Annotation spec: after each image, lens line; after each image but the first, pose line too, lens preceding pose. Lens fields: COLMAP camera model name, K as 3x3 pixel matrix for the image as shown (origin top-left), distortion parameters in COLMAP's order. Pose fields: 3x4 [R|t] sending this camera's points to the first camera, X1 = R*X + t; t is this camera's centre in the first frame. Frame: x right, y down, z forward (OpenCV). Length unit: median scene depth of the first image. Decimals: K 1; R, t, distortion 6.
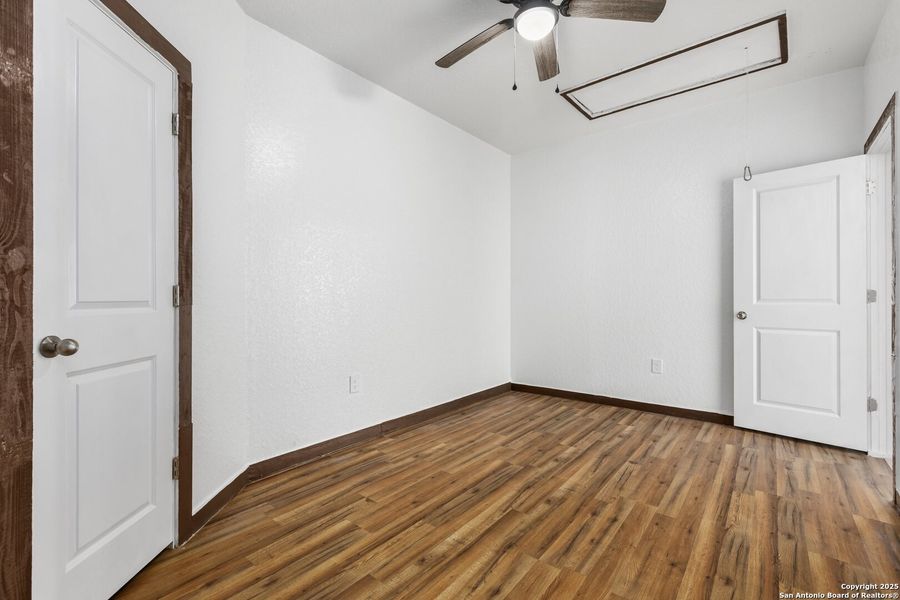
lens RADIAL K [[399.0, 0, 447.1], [0, 399.0, 296.2], [0, 0, 1]] dist [0.003396, 0.000341]
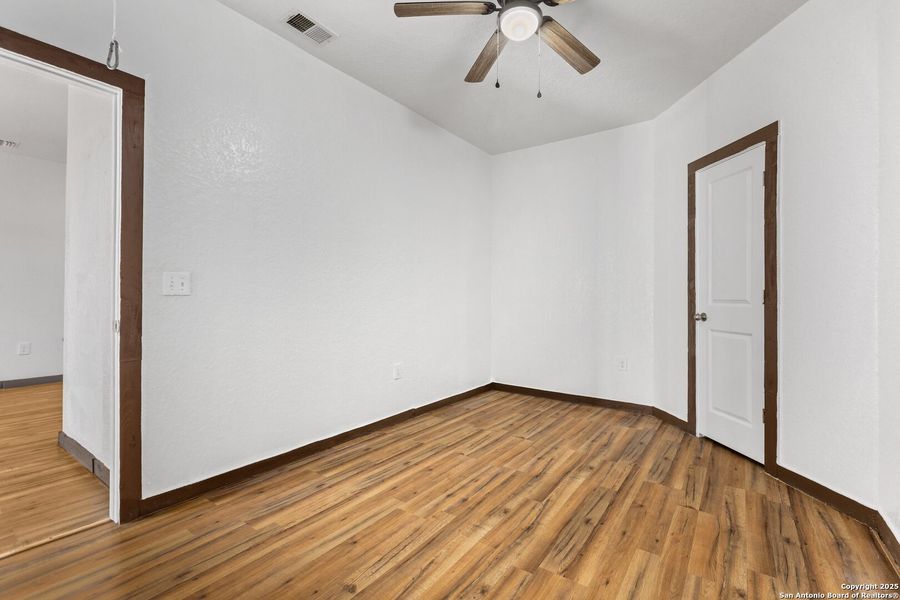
lens RADIAL K [[399.0, 0, 445.6], [0, 399.0, 296.5], [0, 0, 1]] dist [0.003396, 0.000341]
pose [[-0.998905, -0.002549, -0.046709, 0.461102], [-0.002381, 0.999990, -0.003666, 0.004286], [0.046718, -0.003550, -0.998902, 2.024189]]
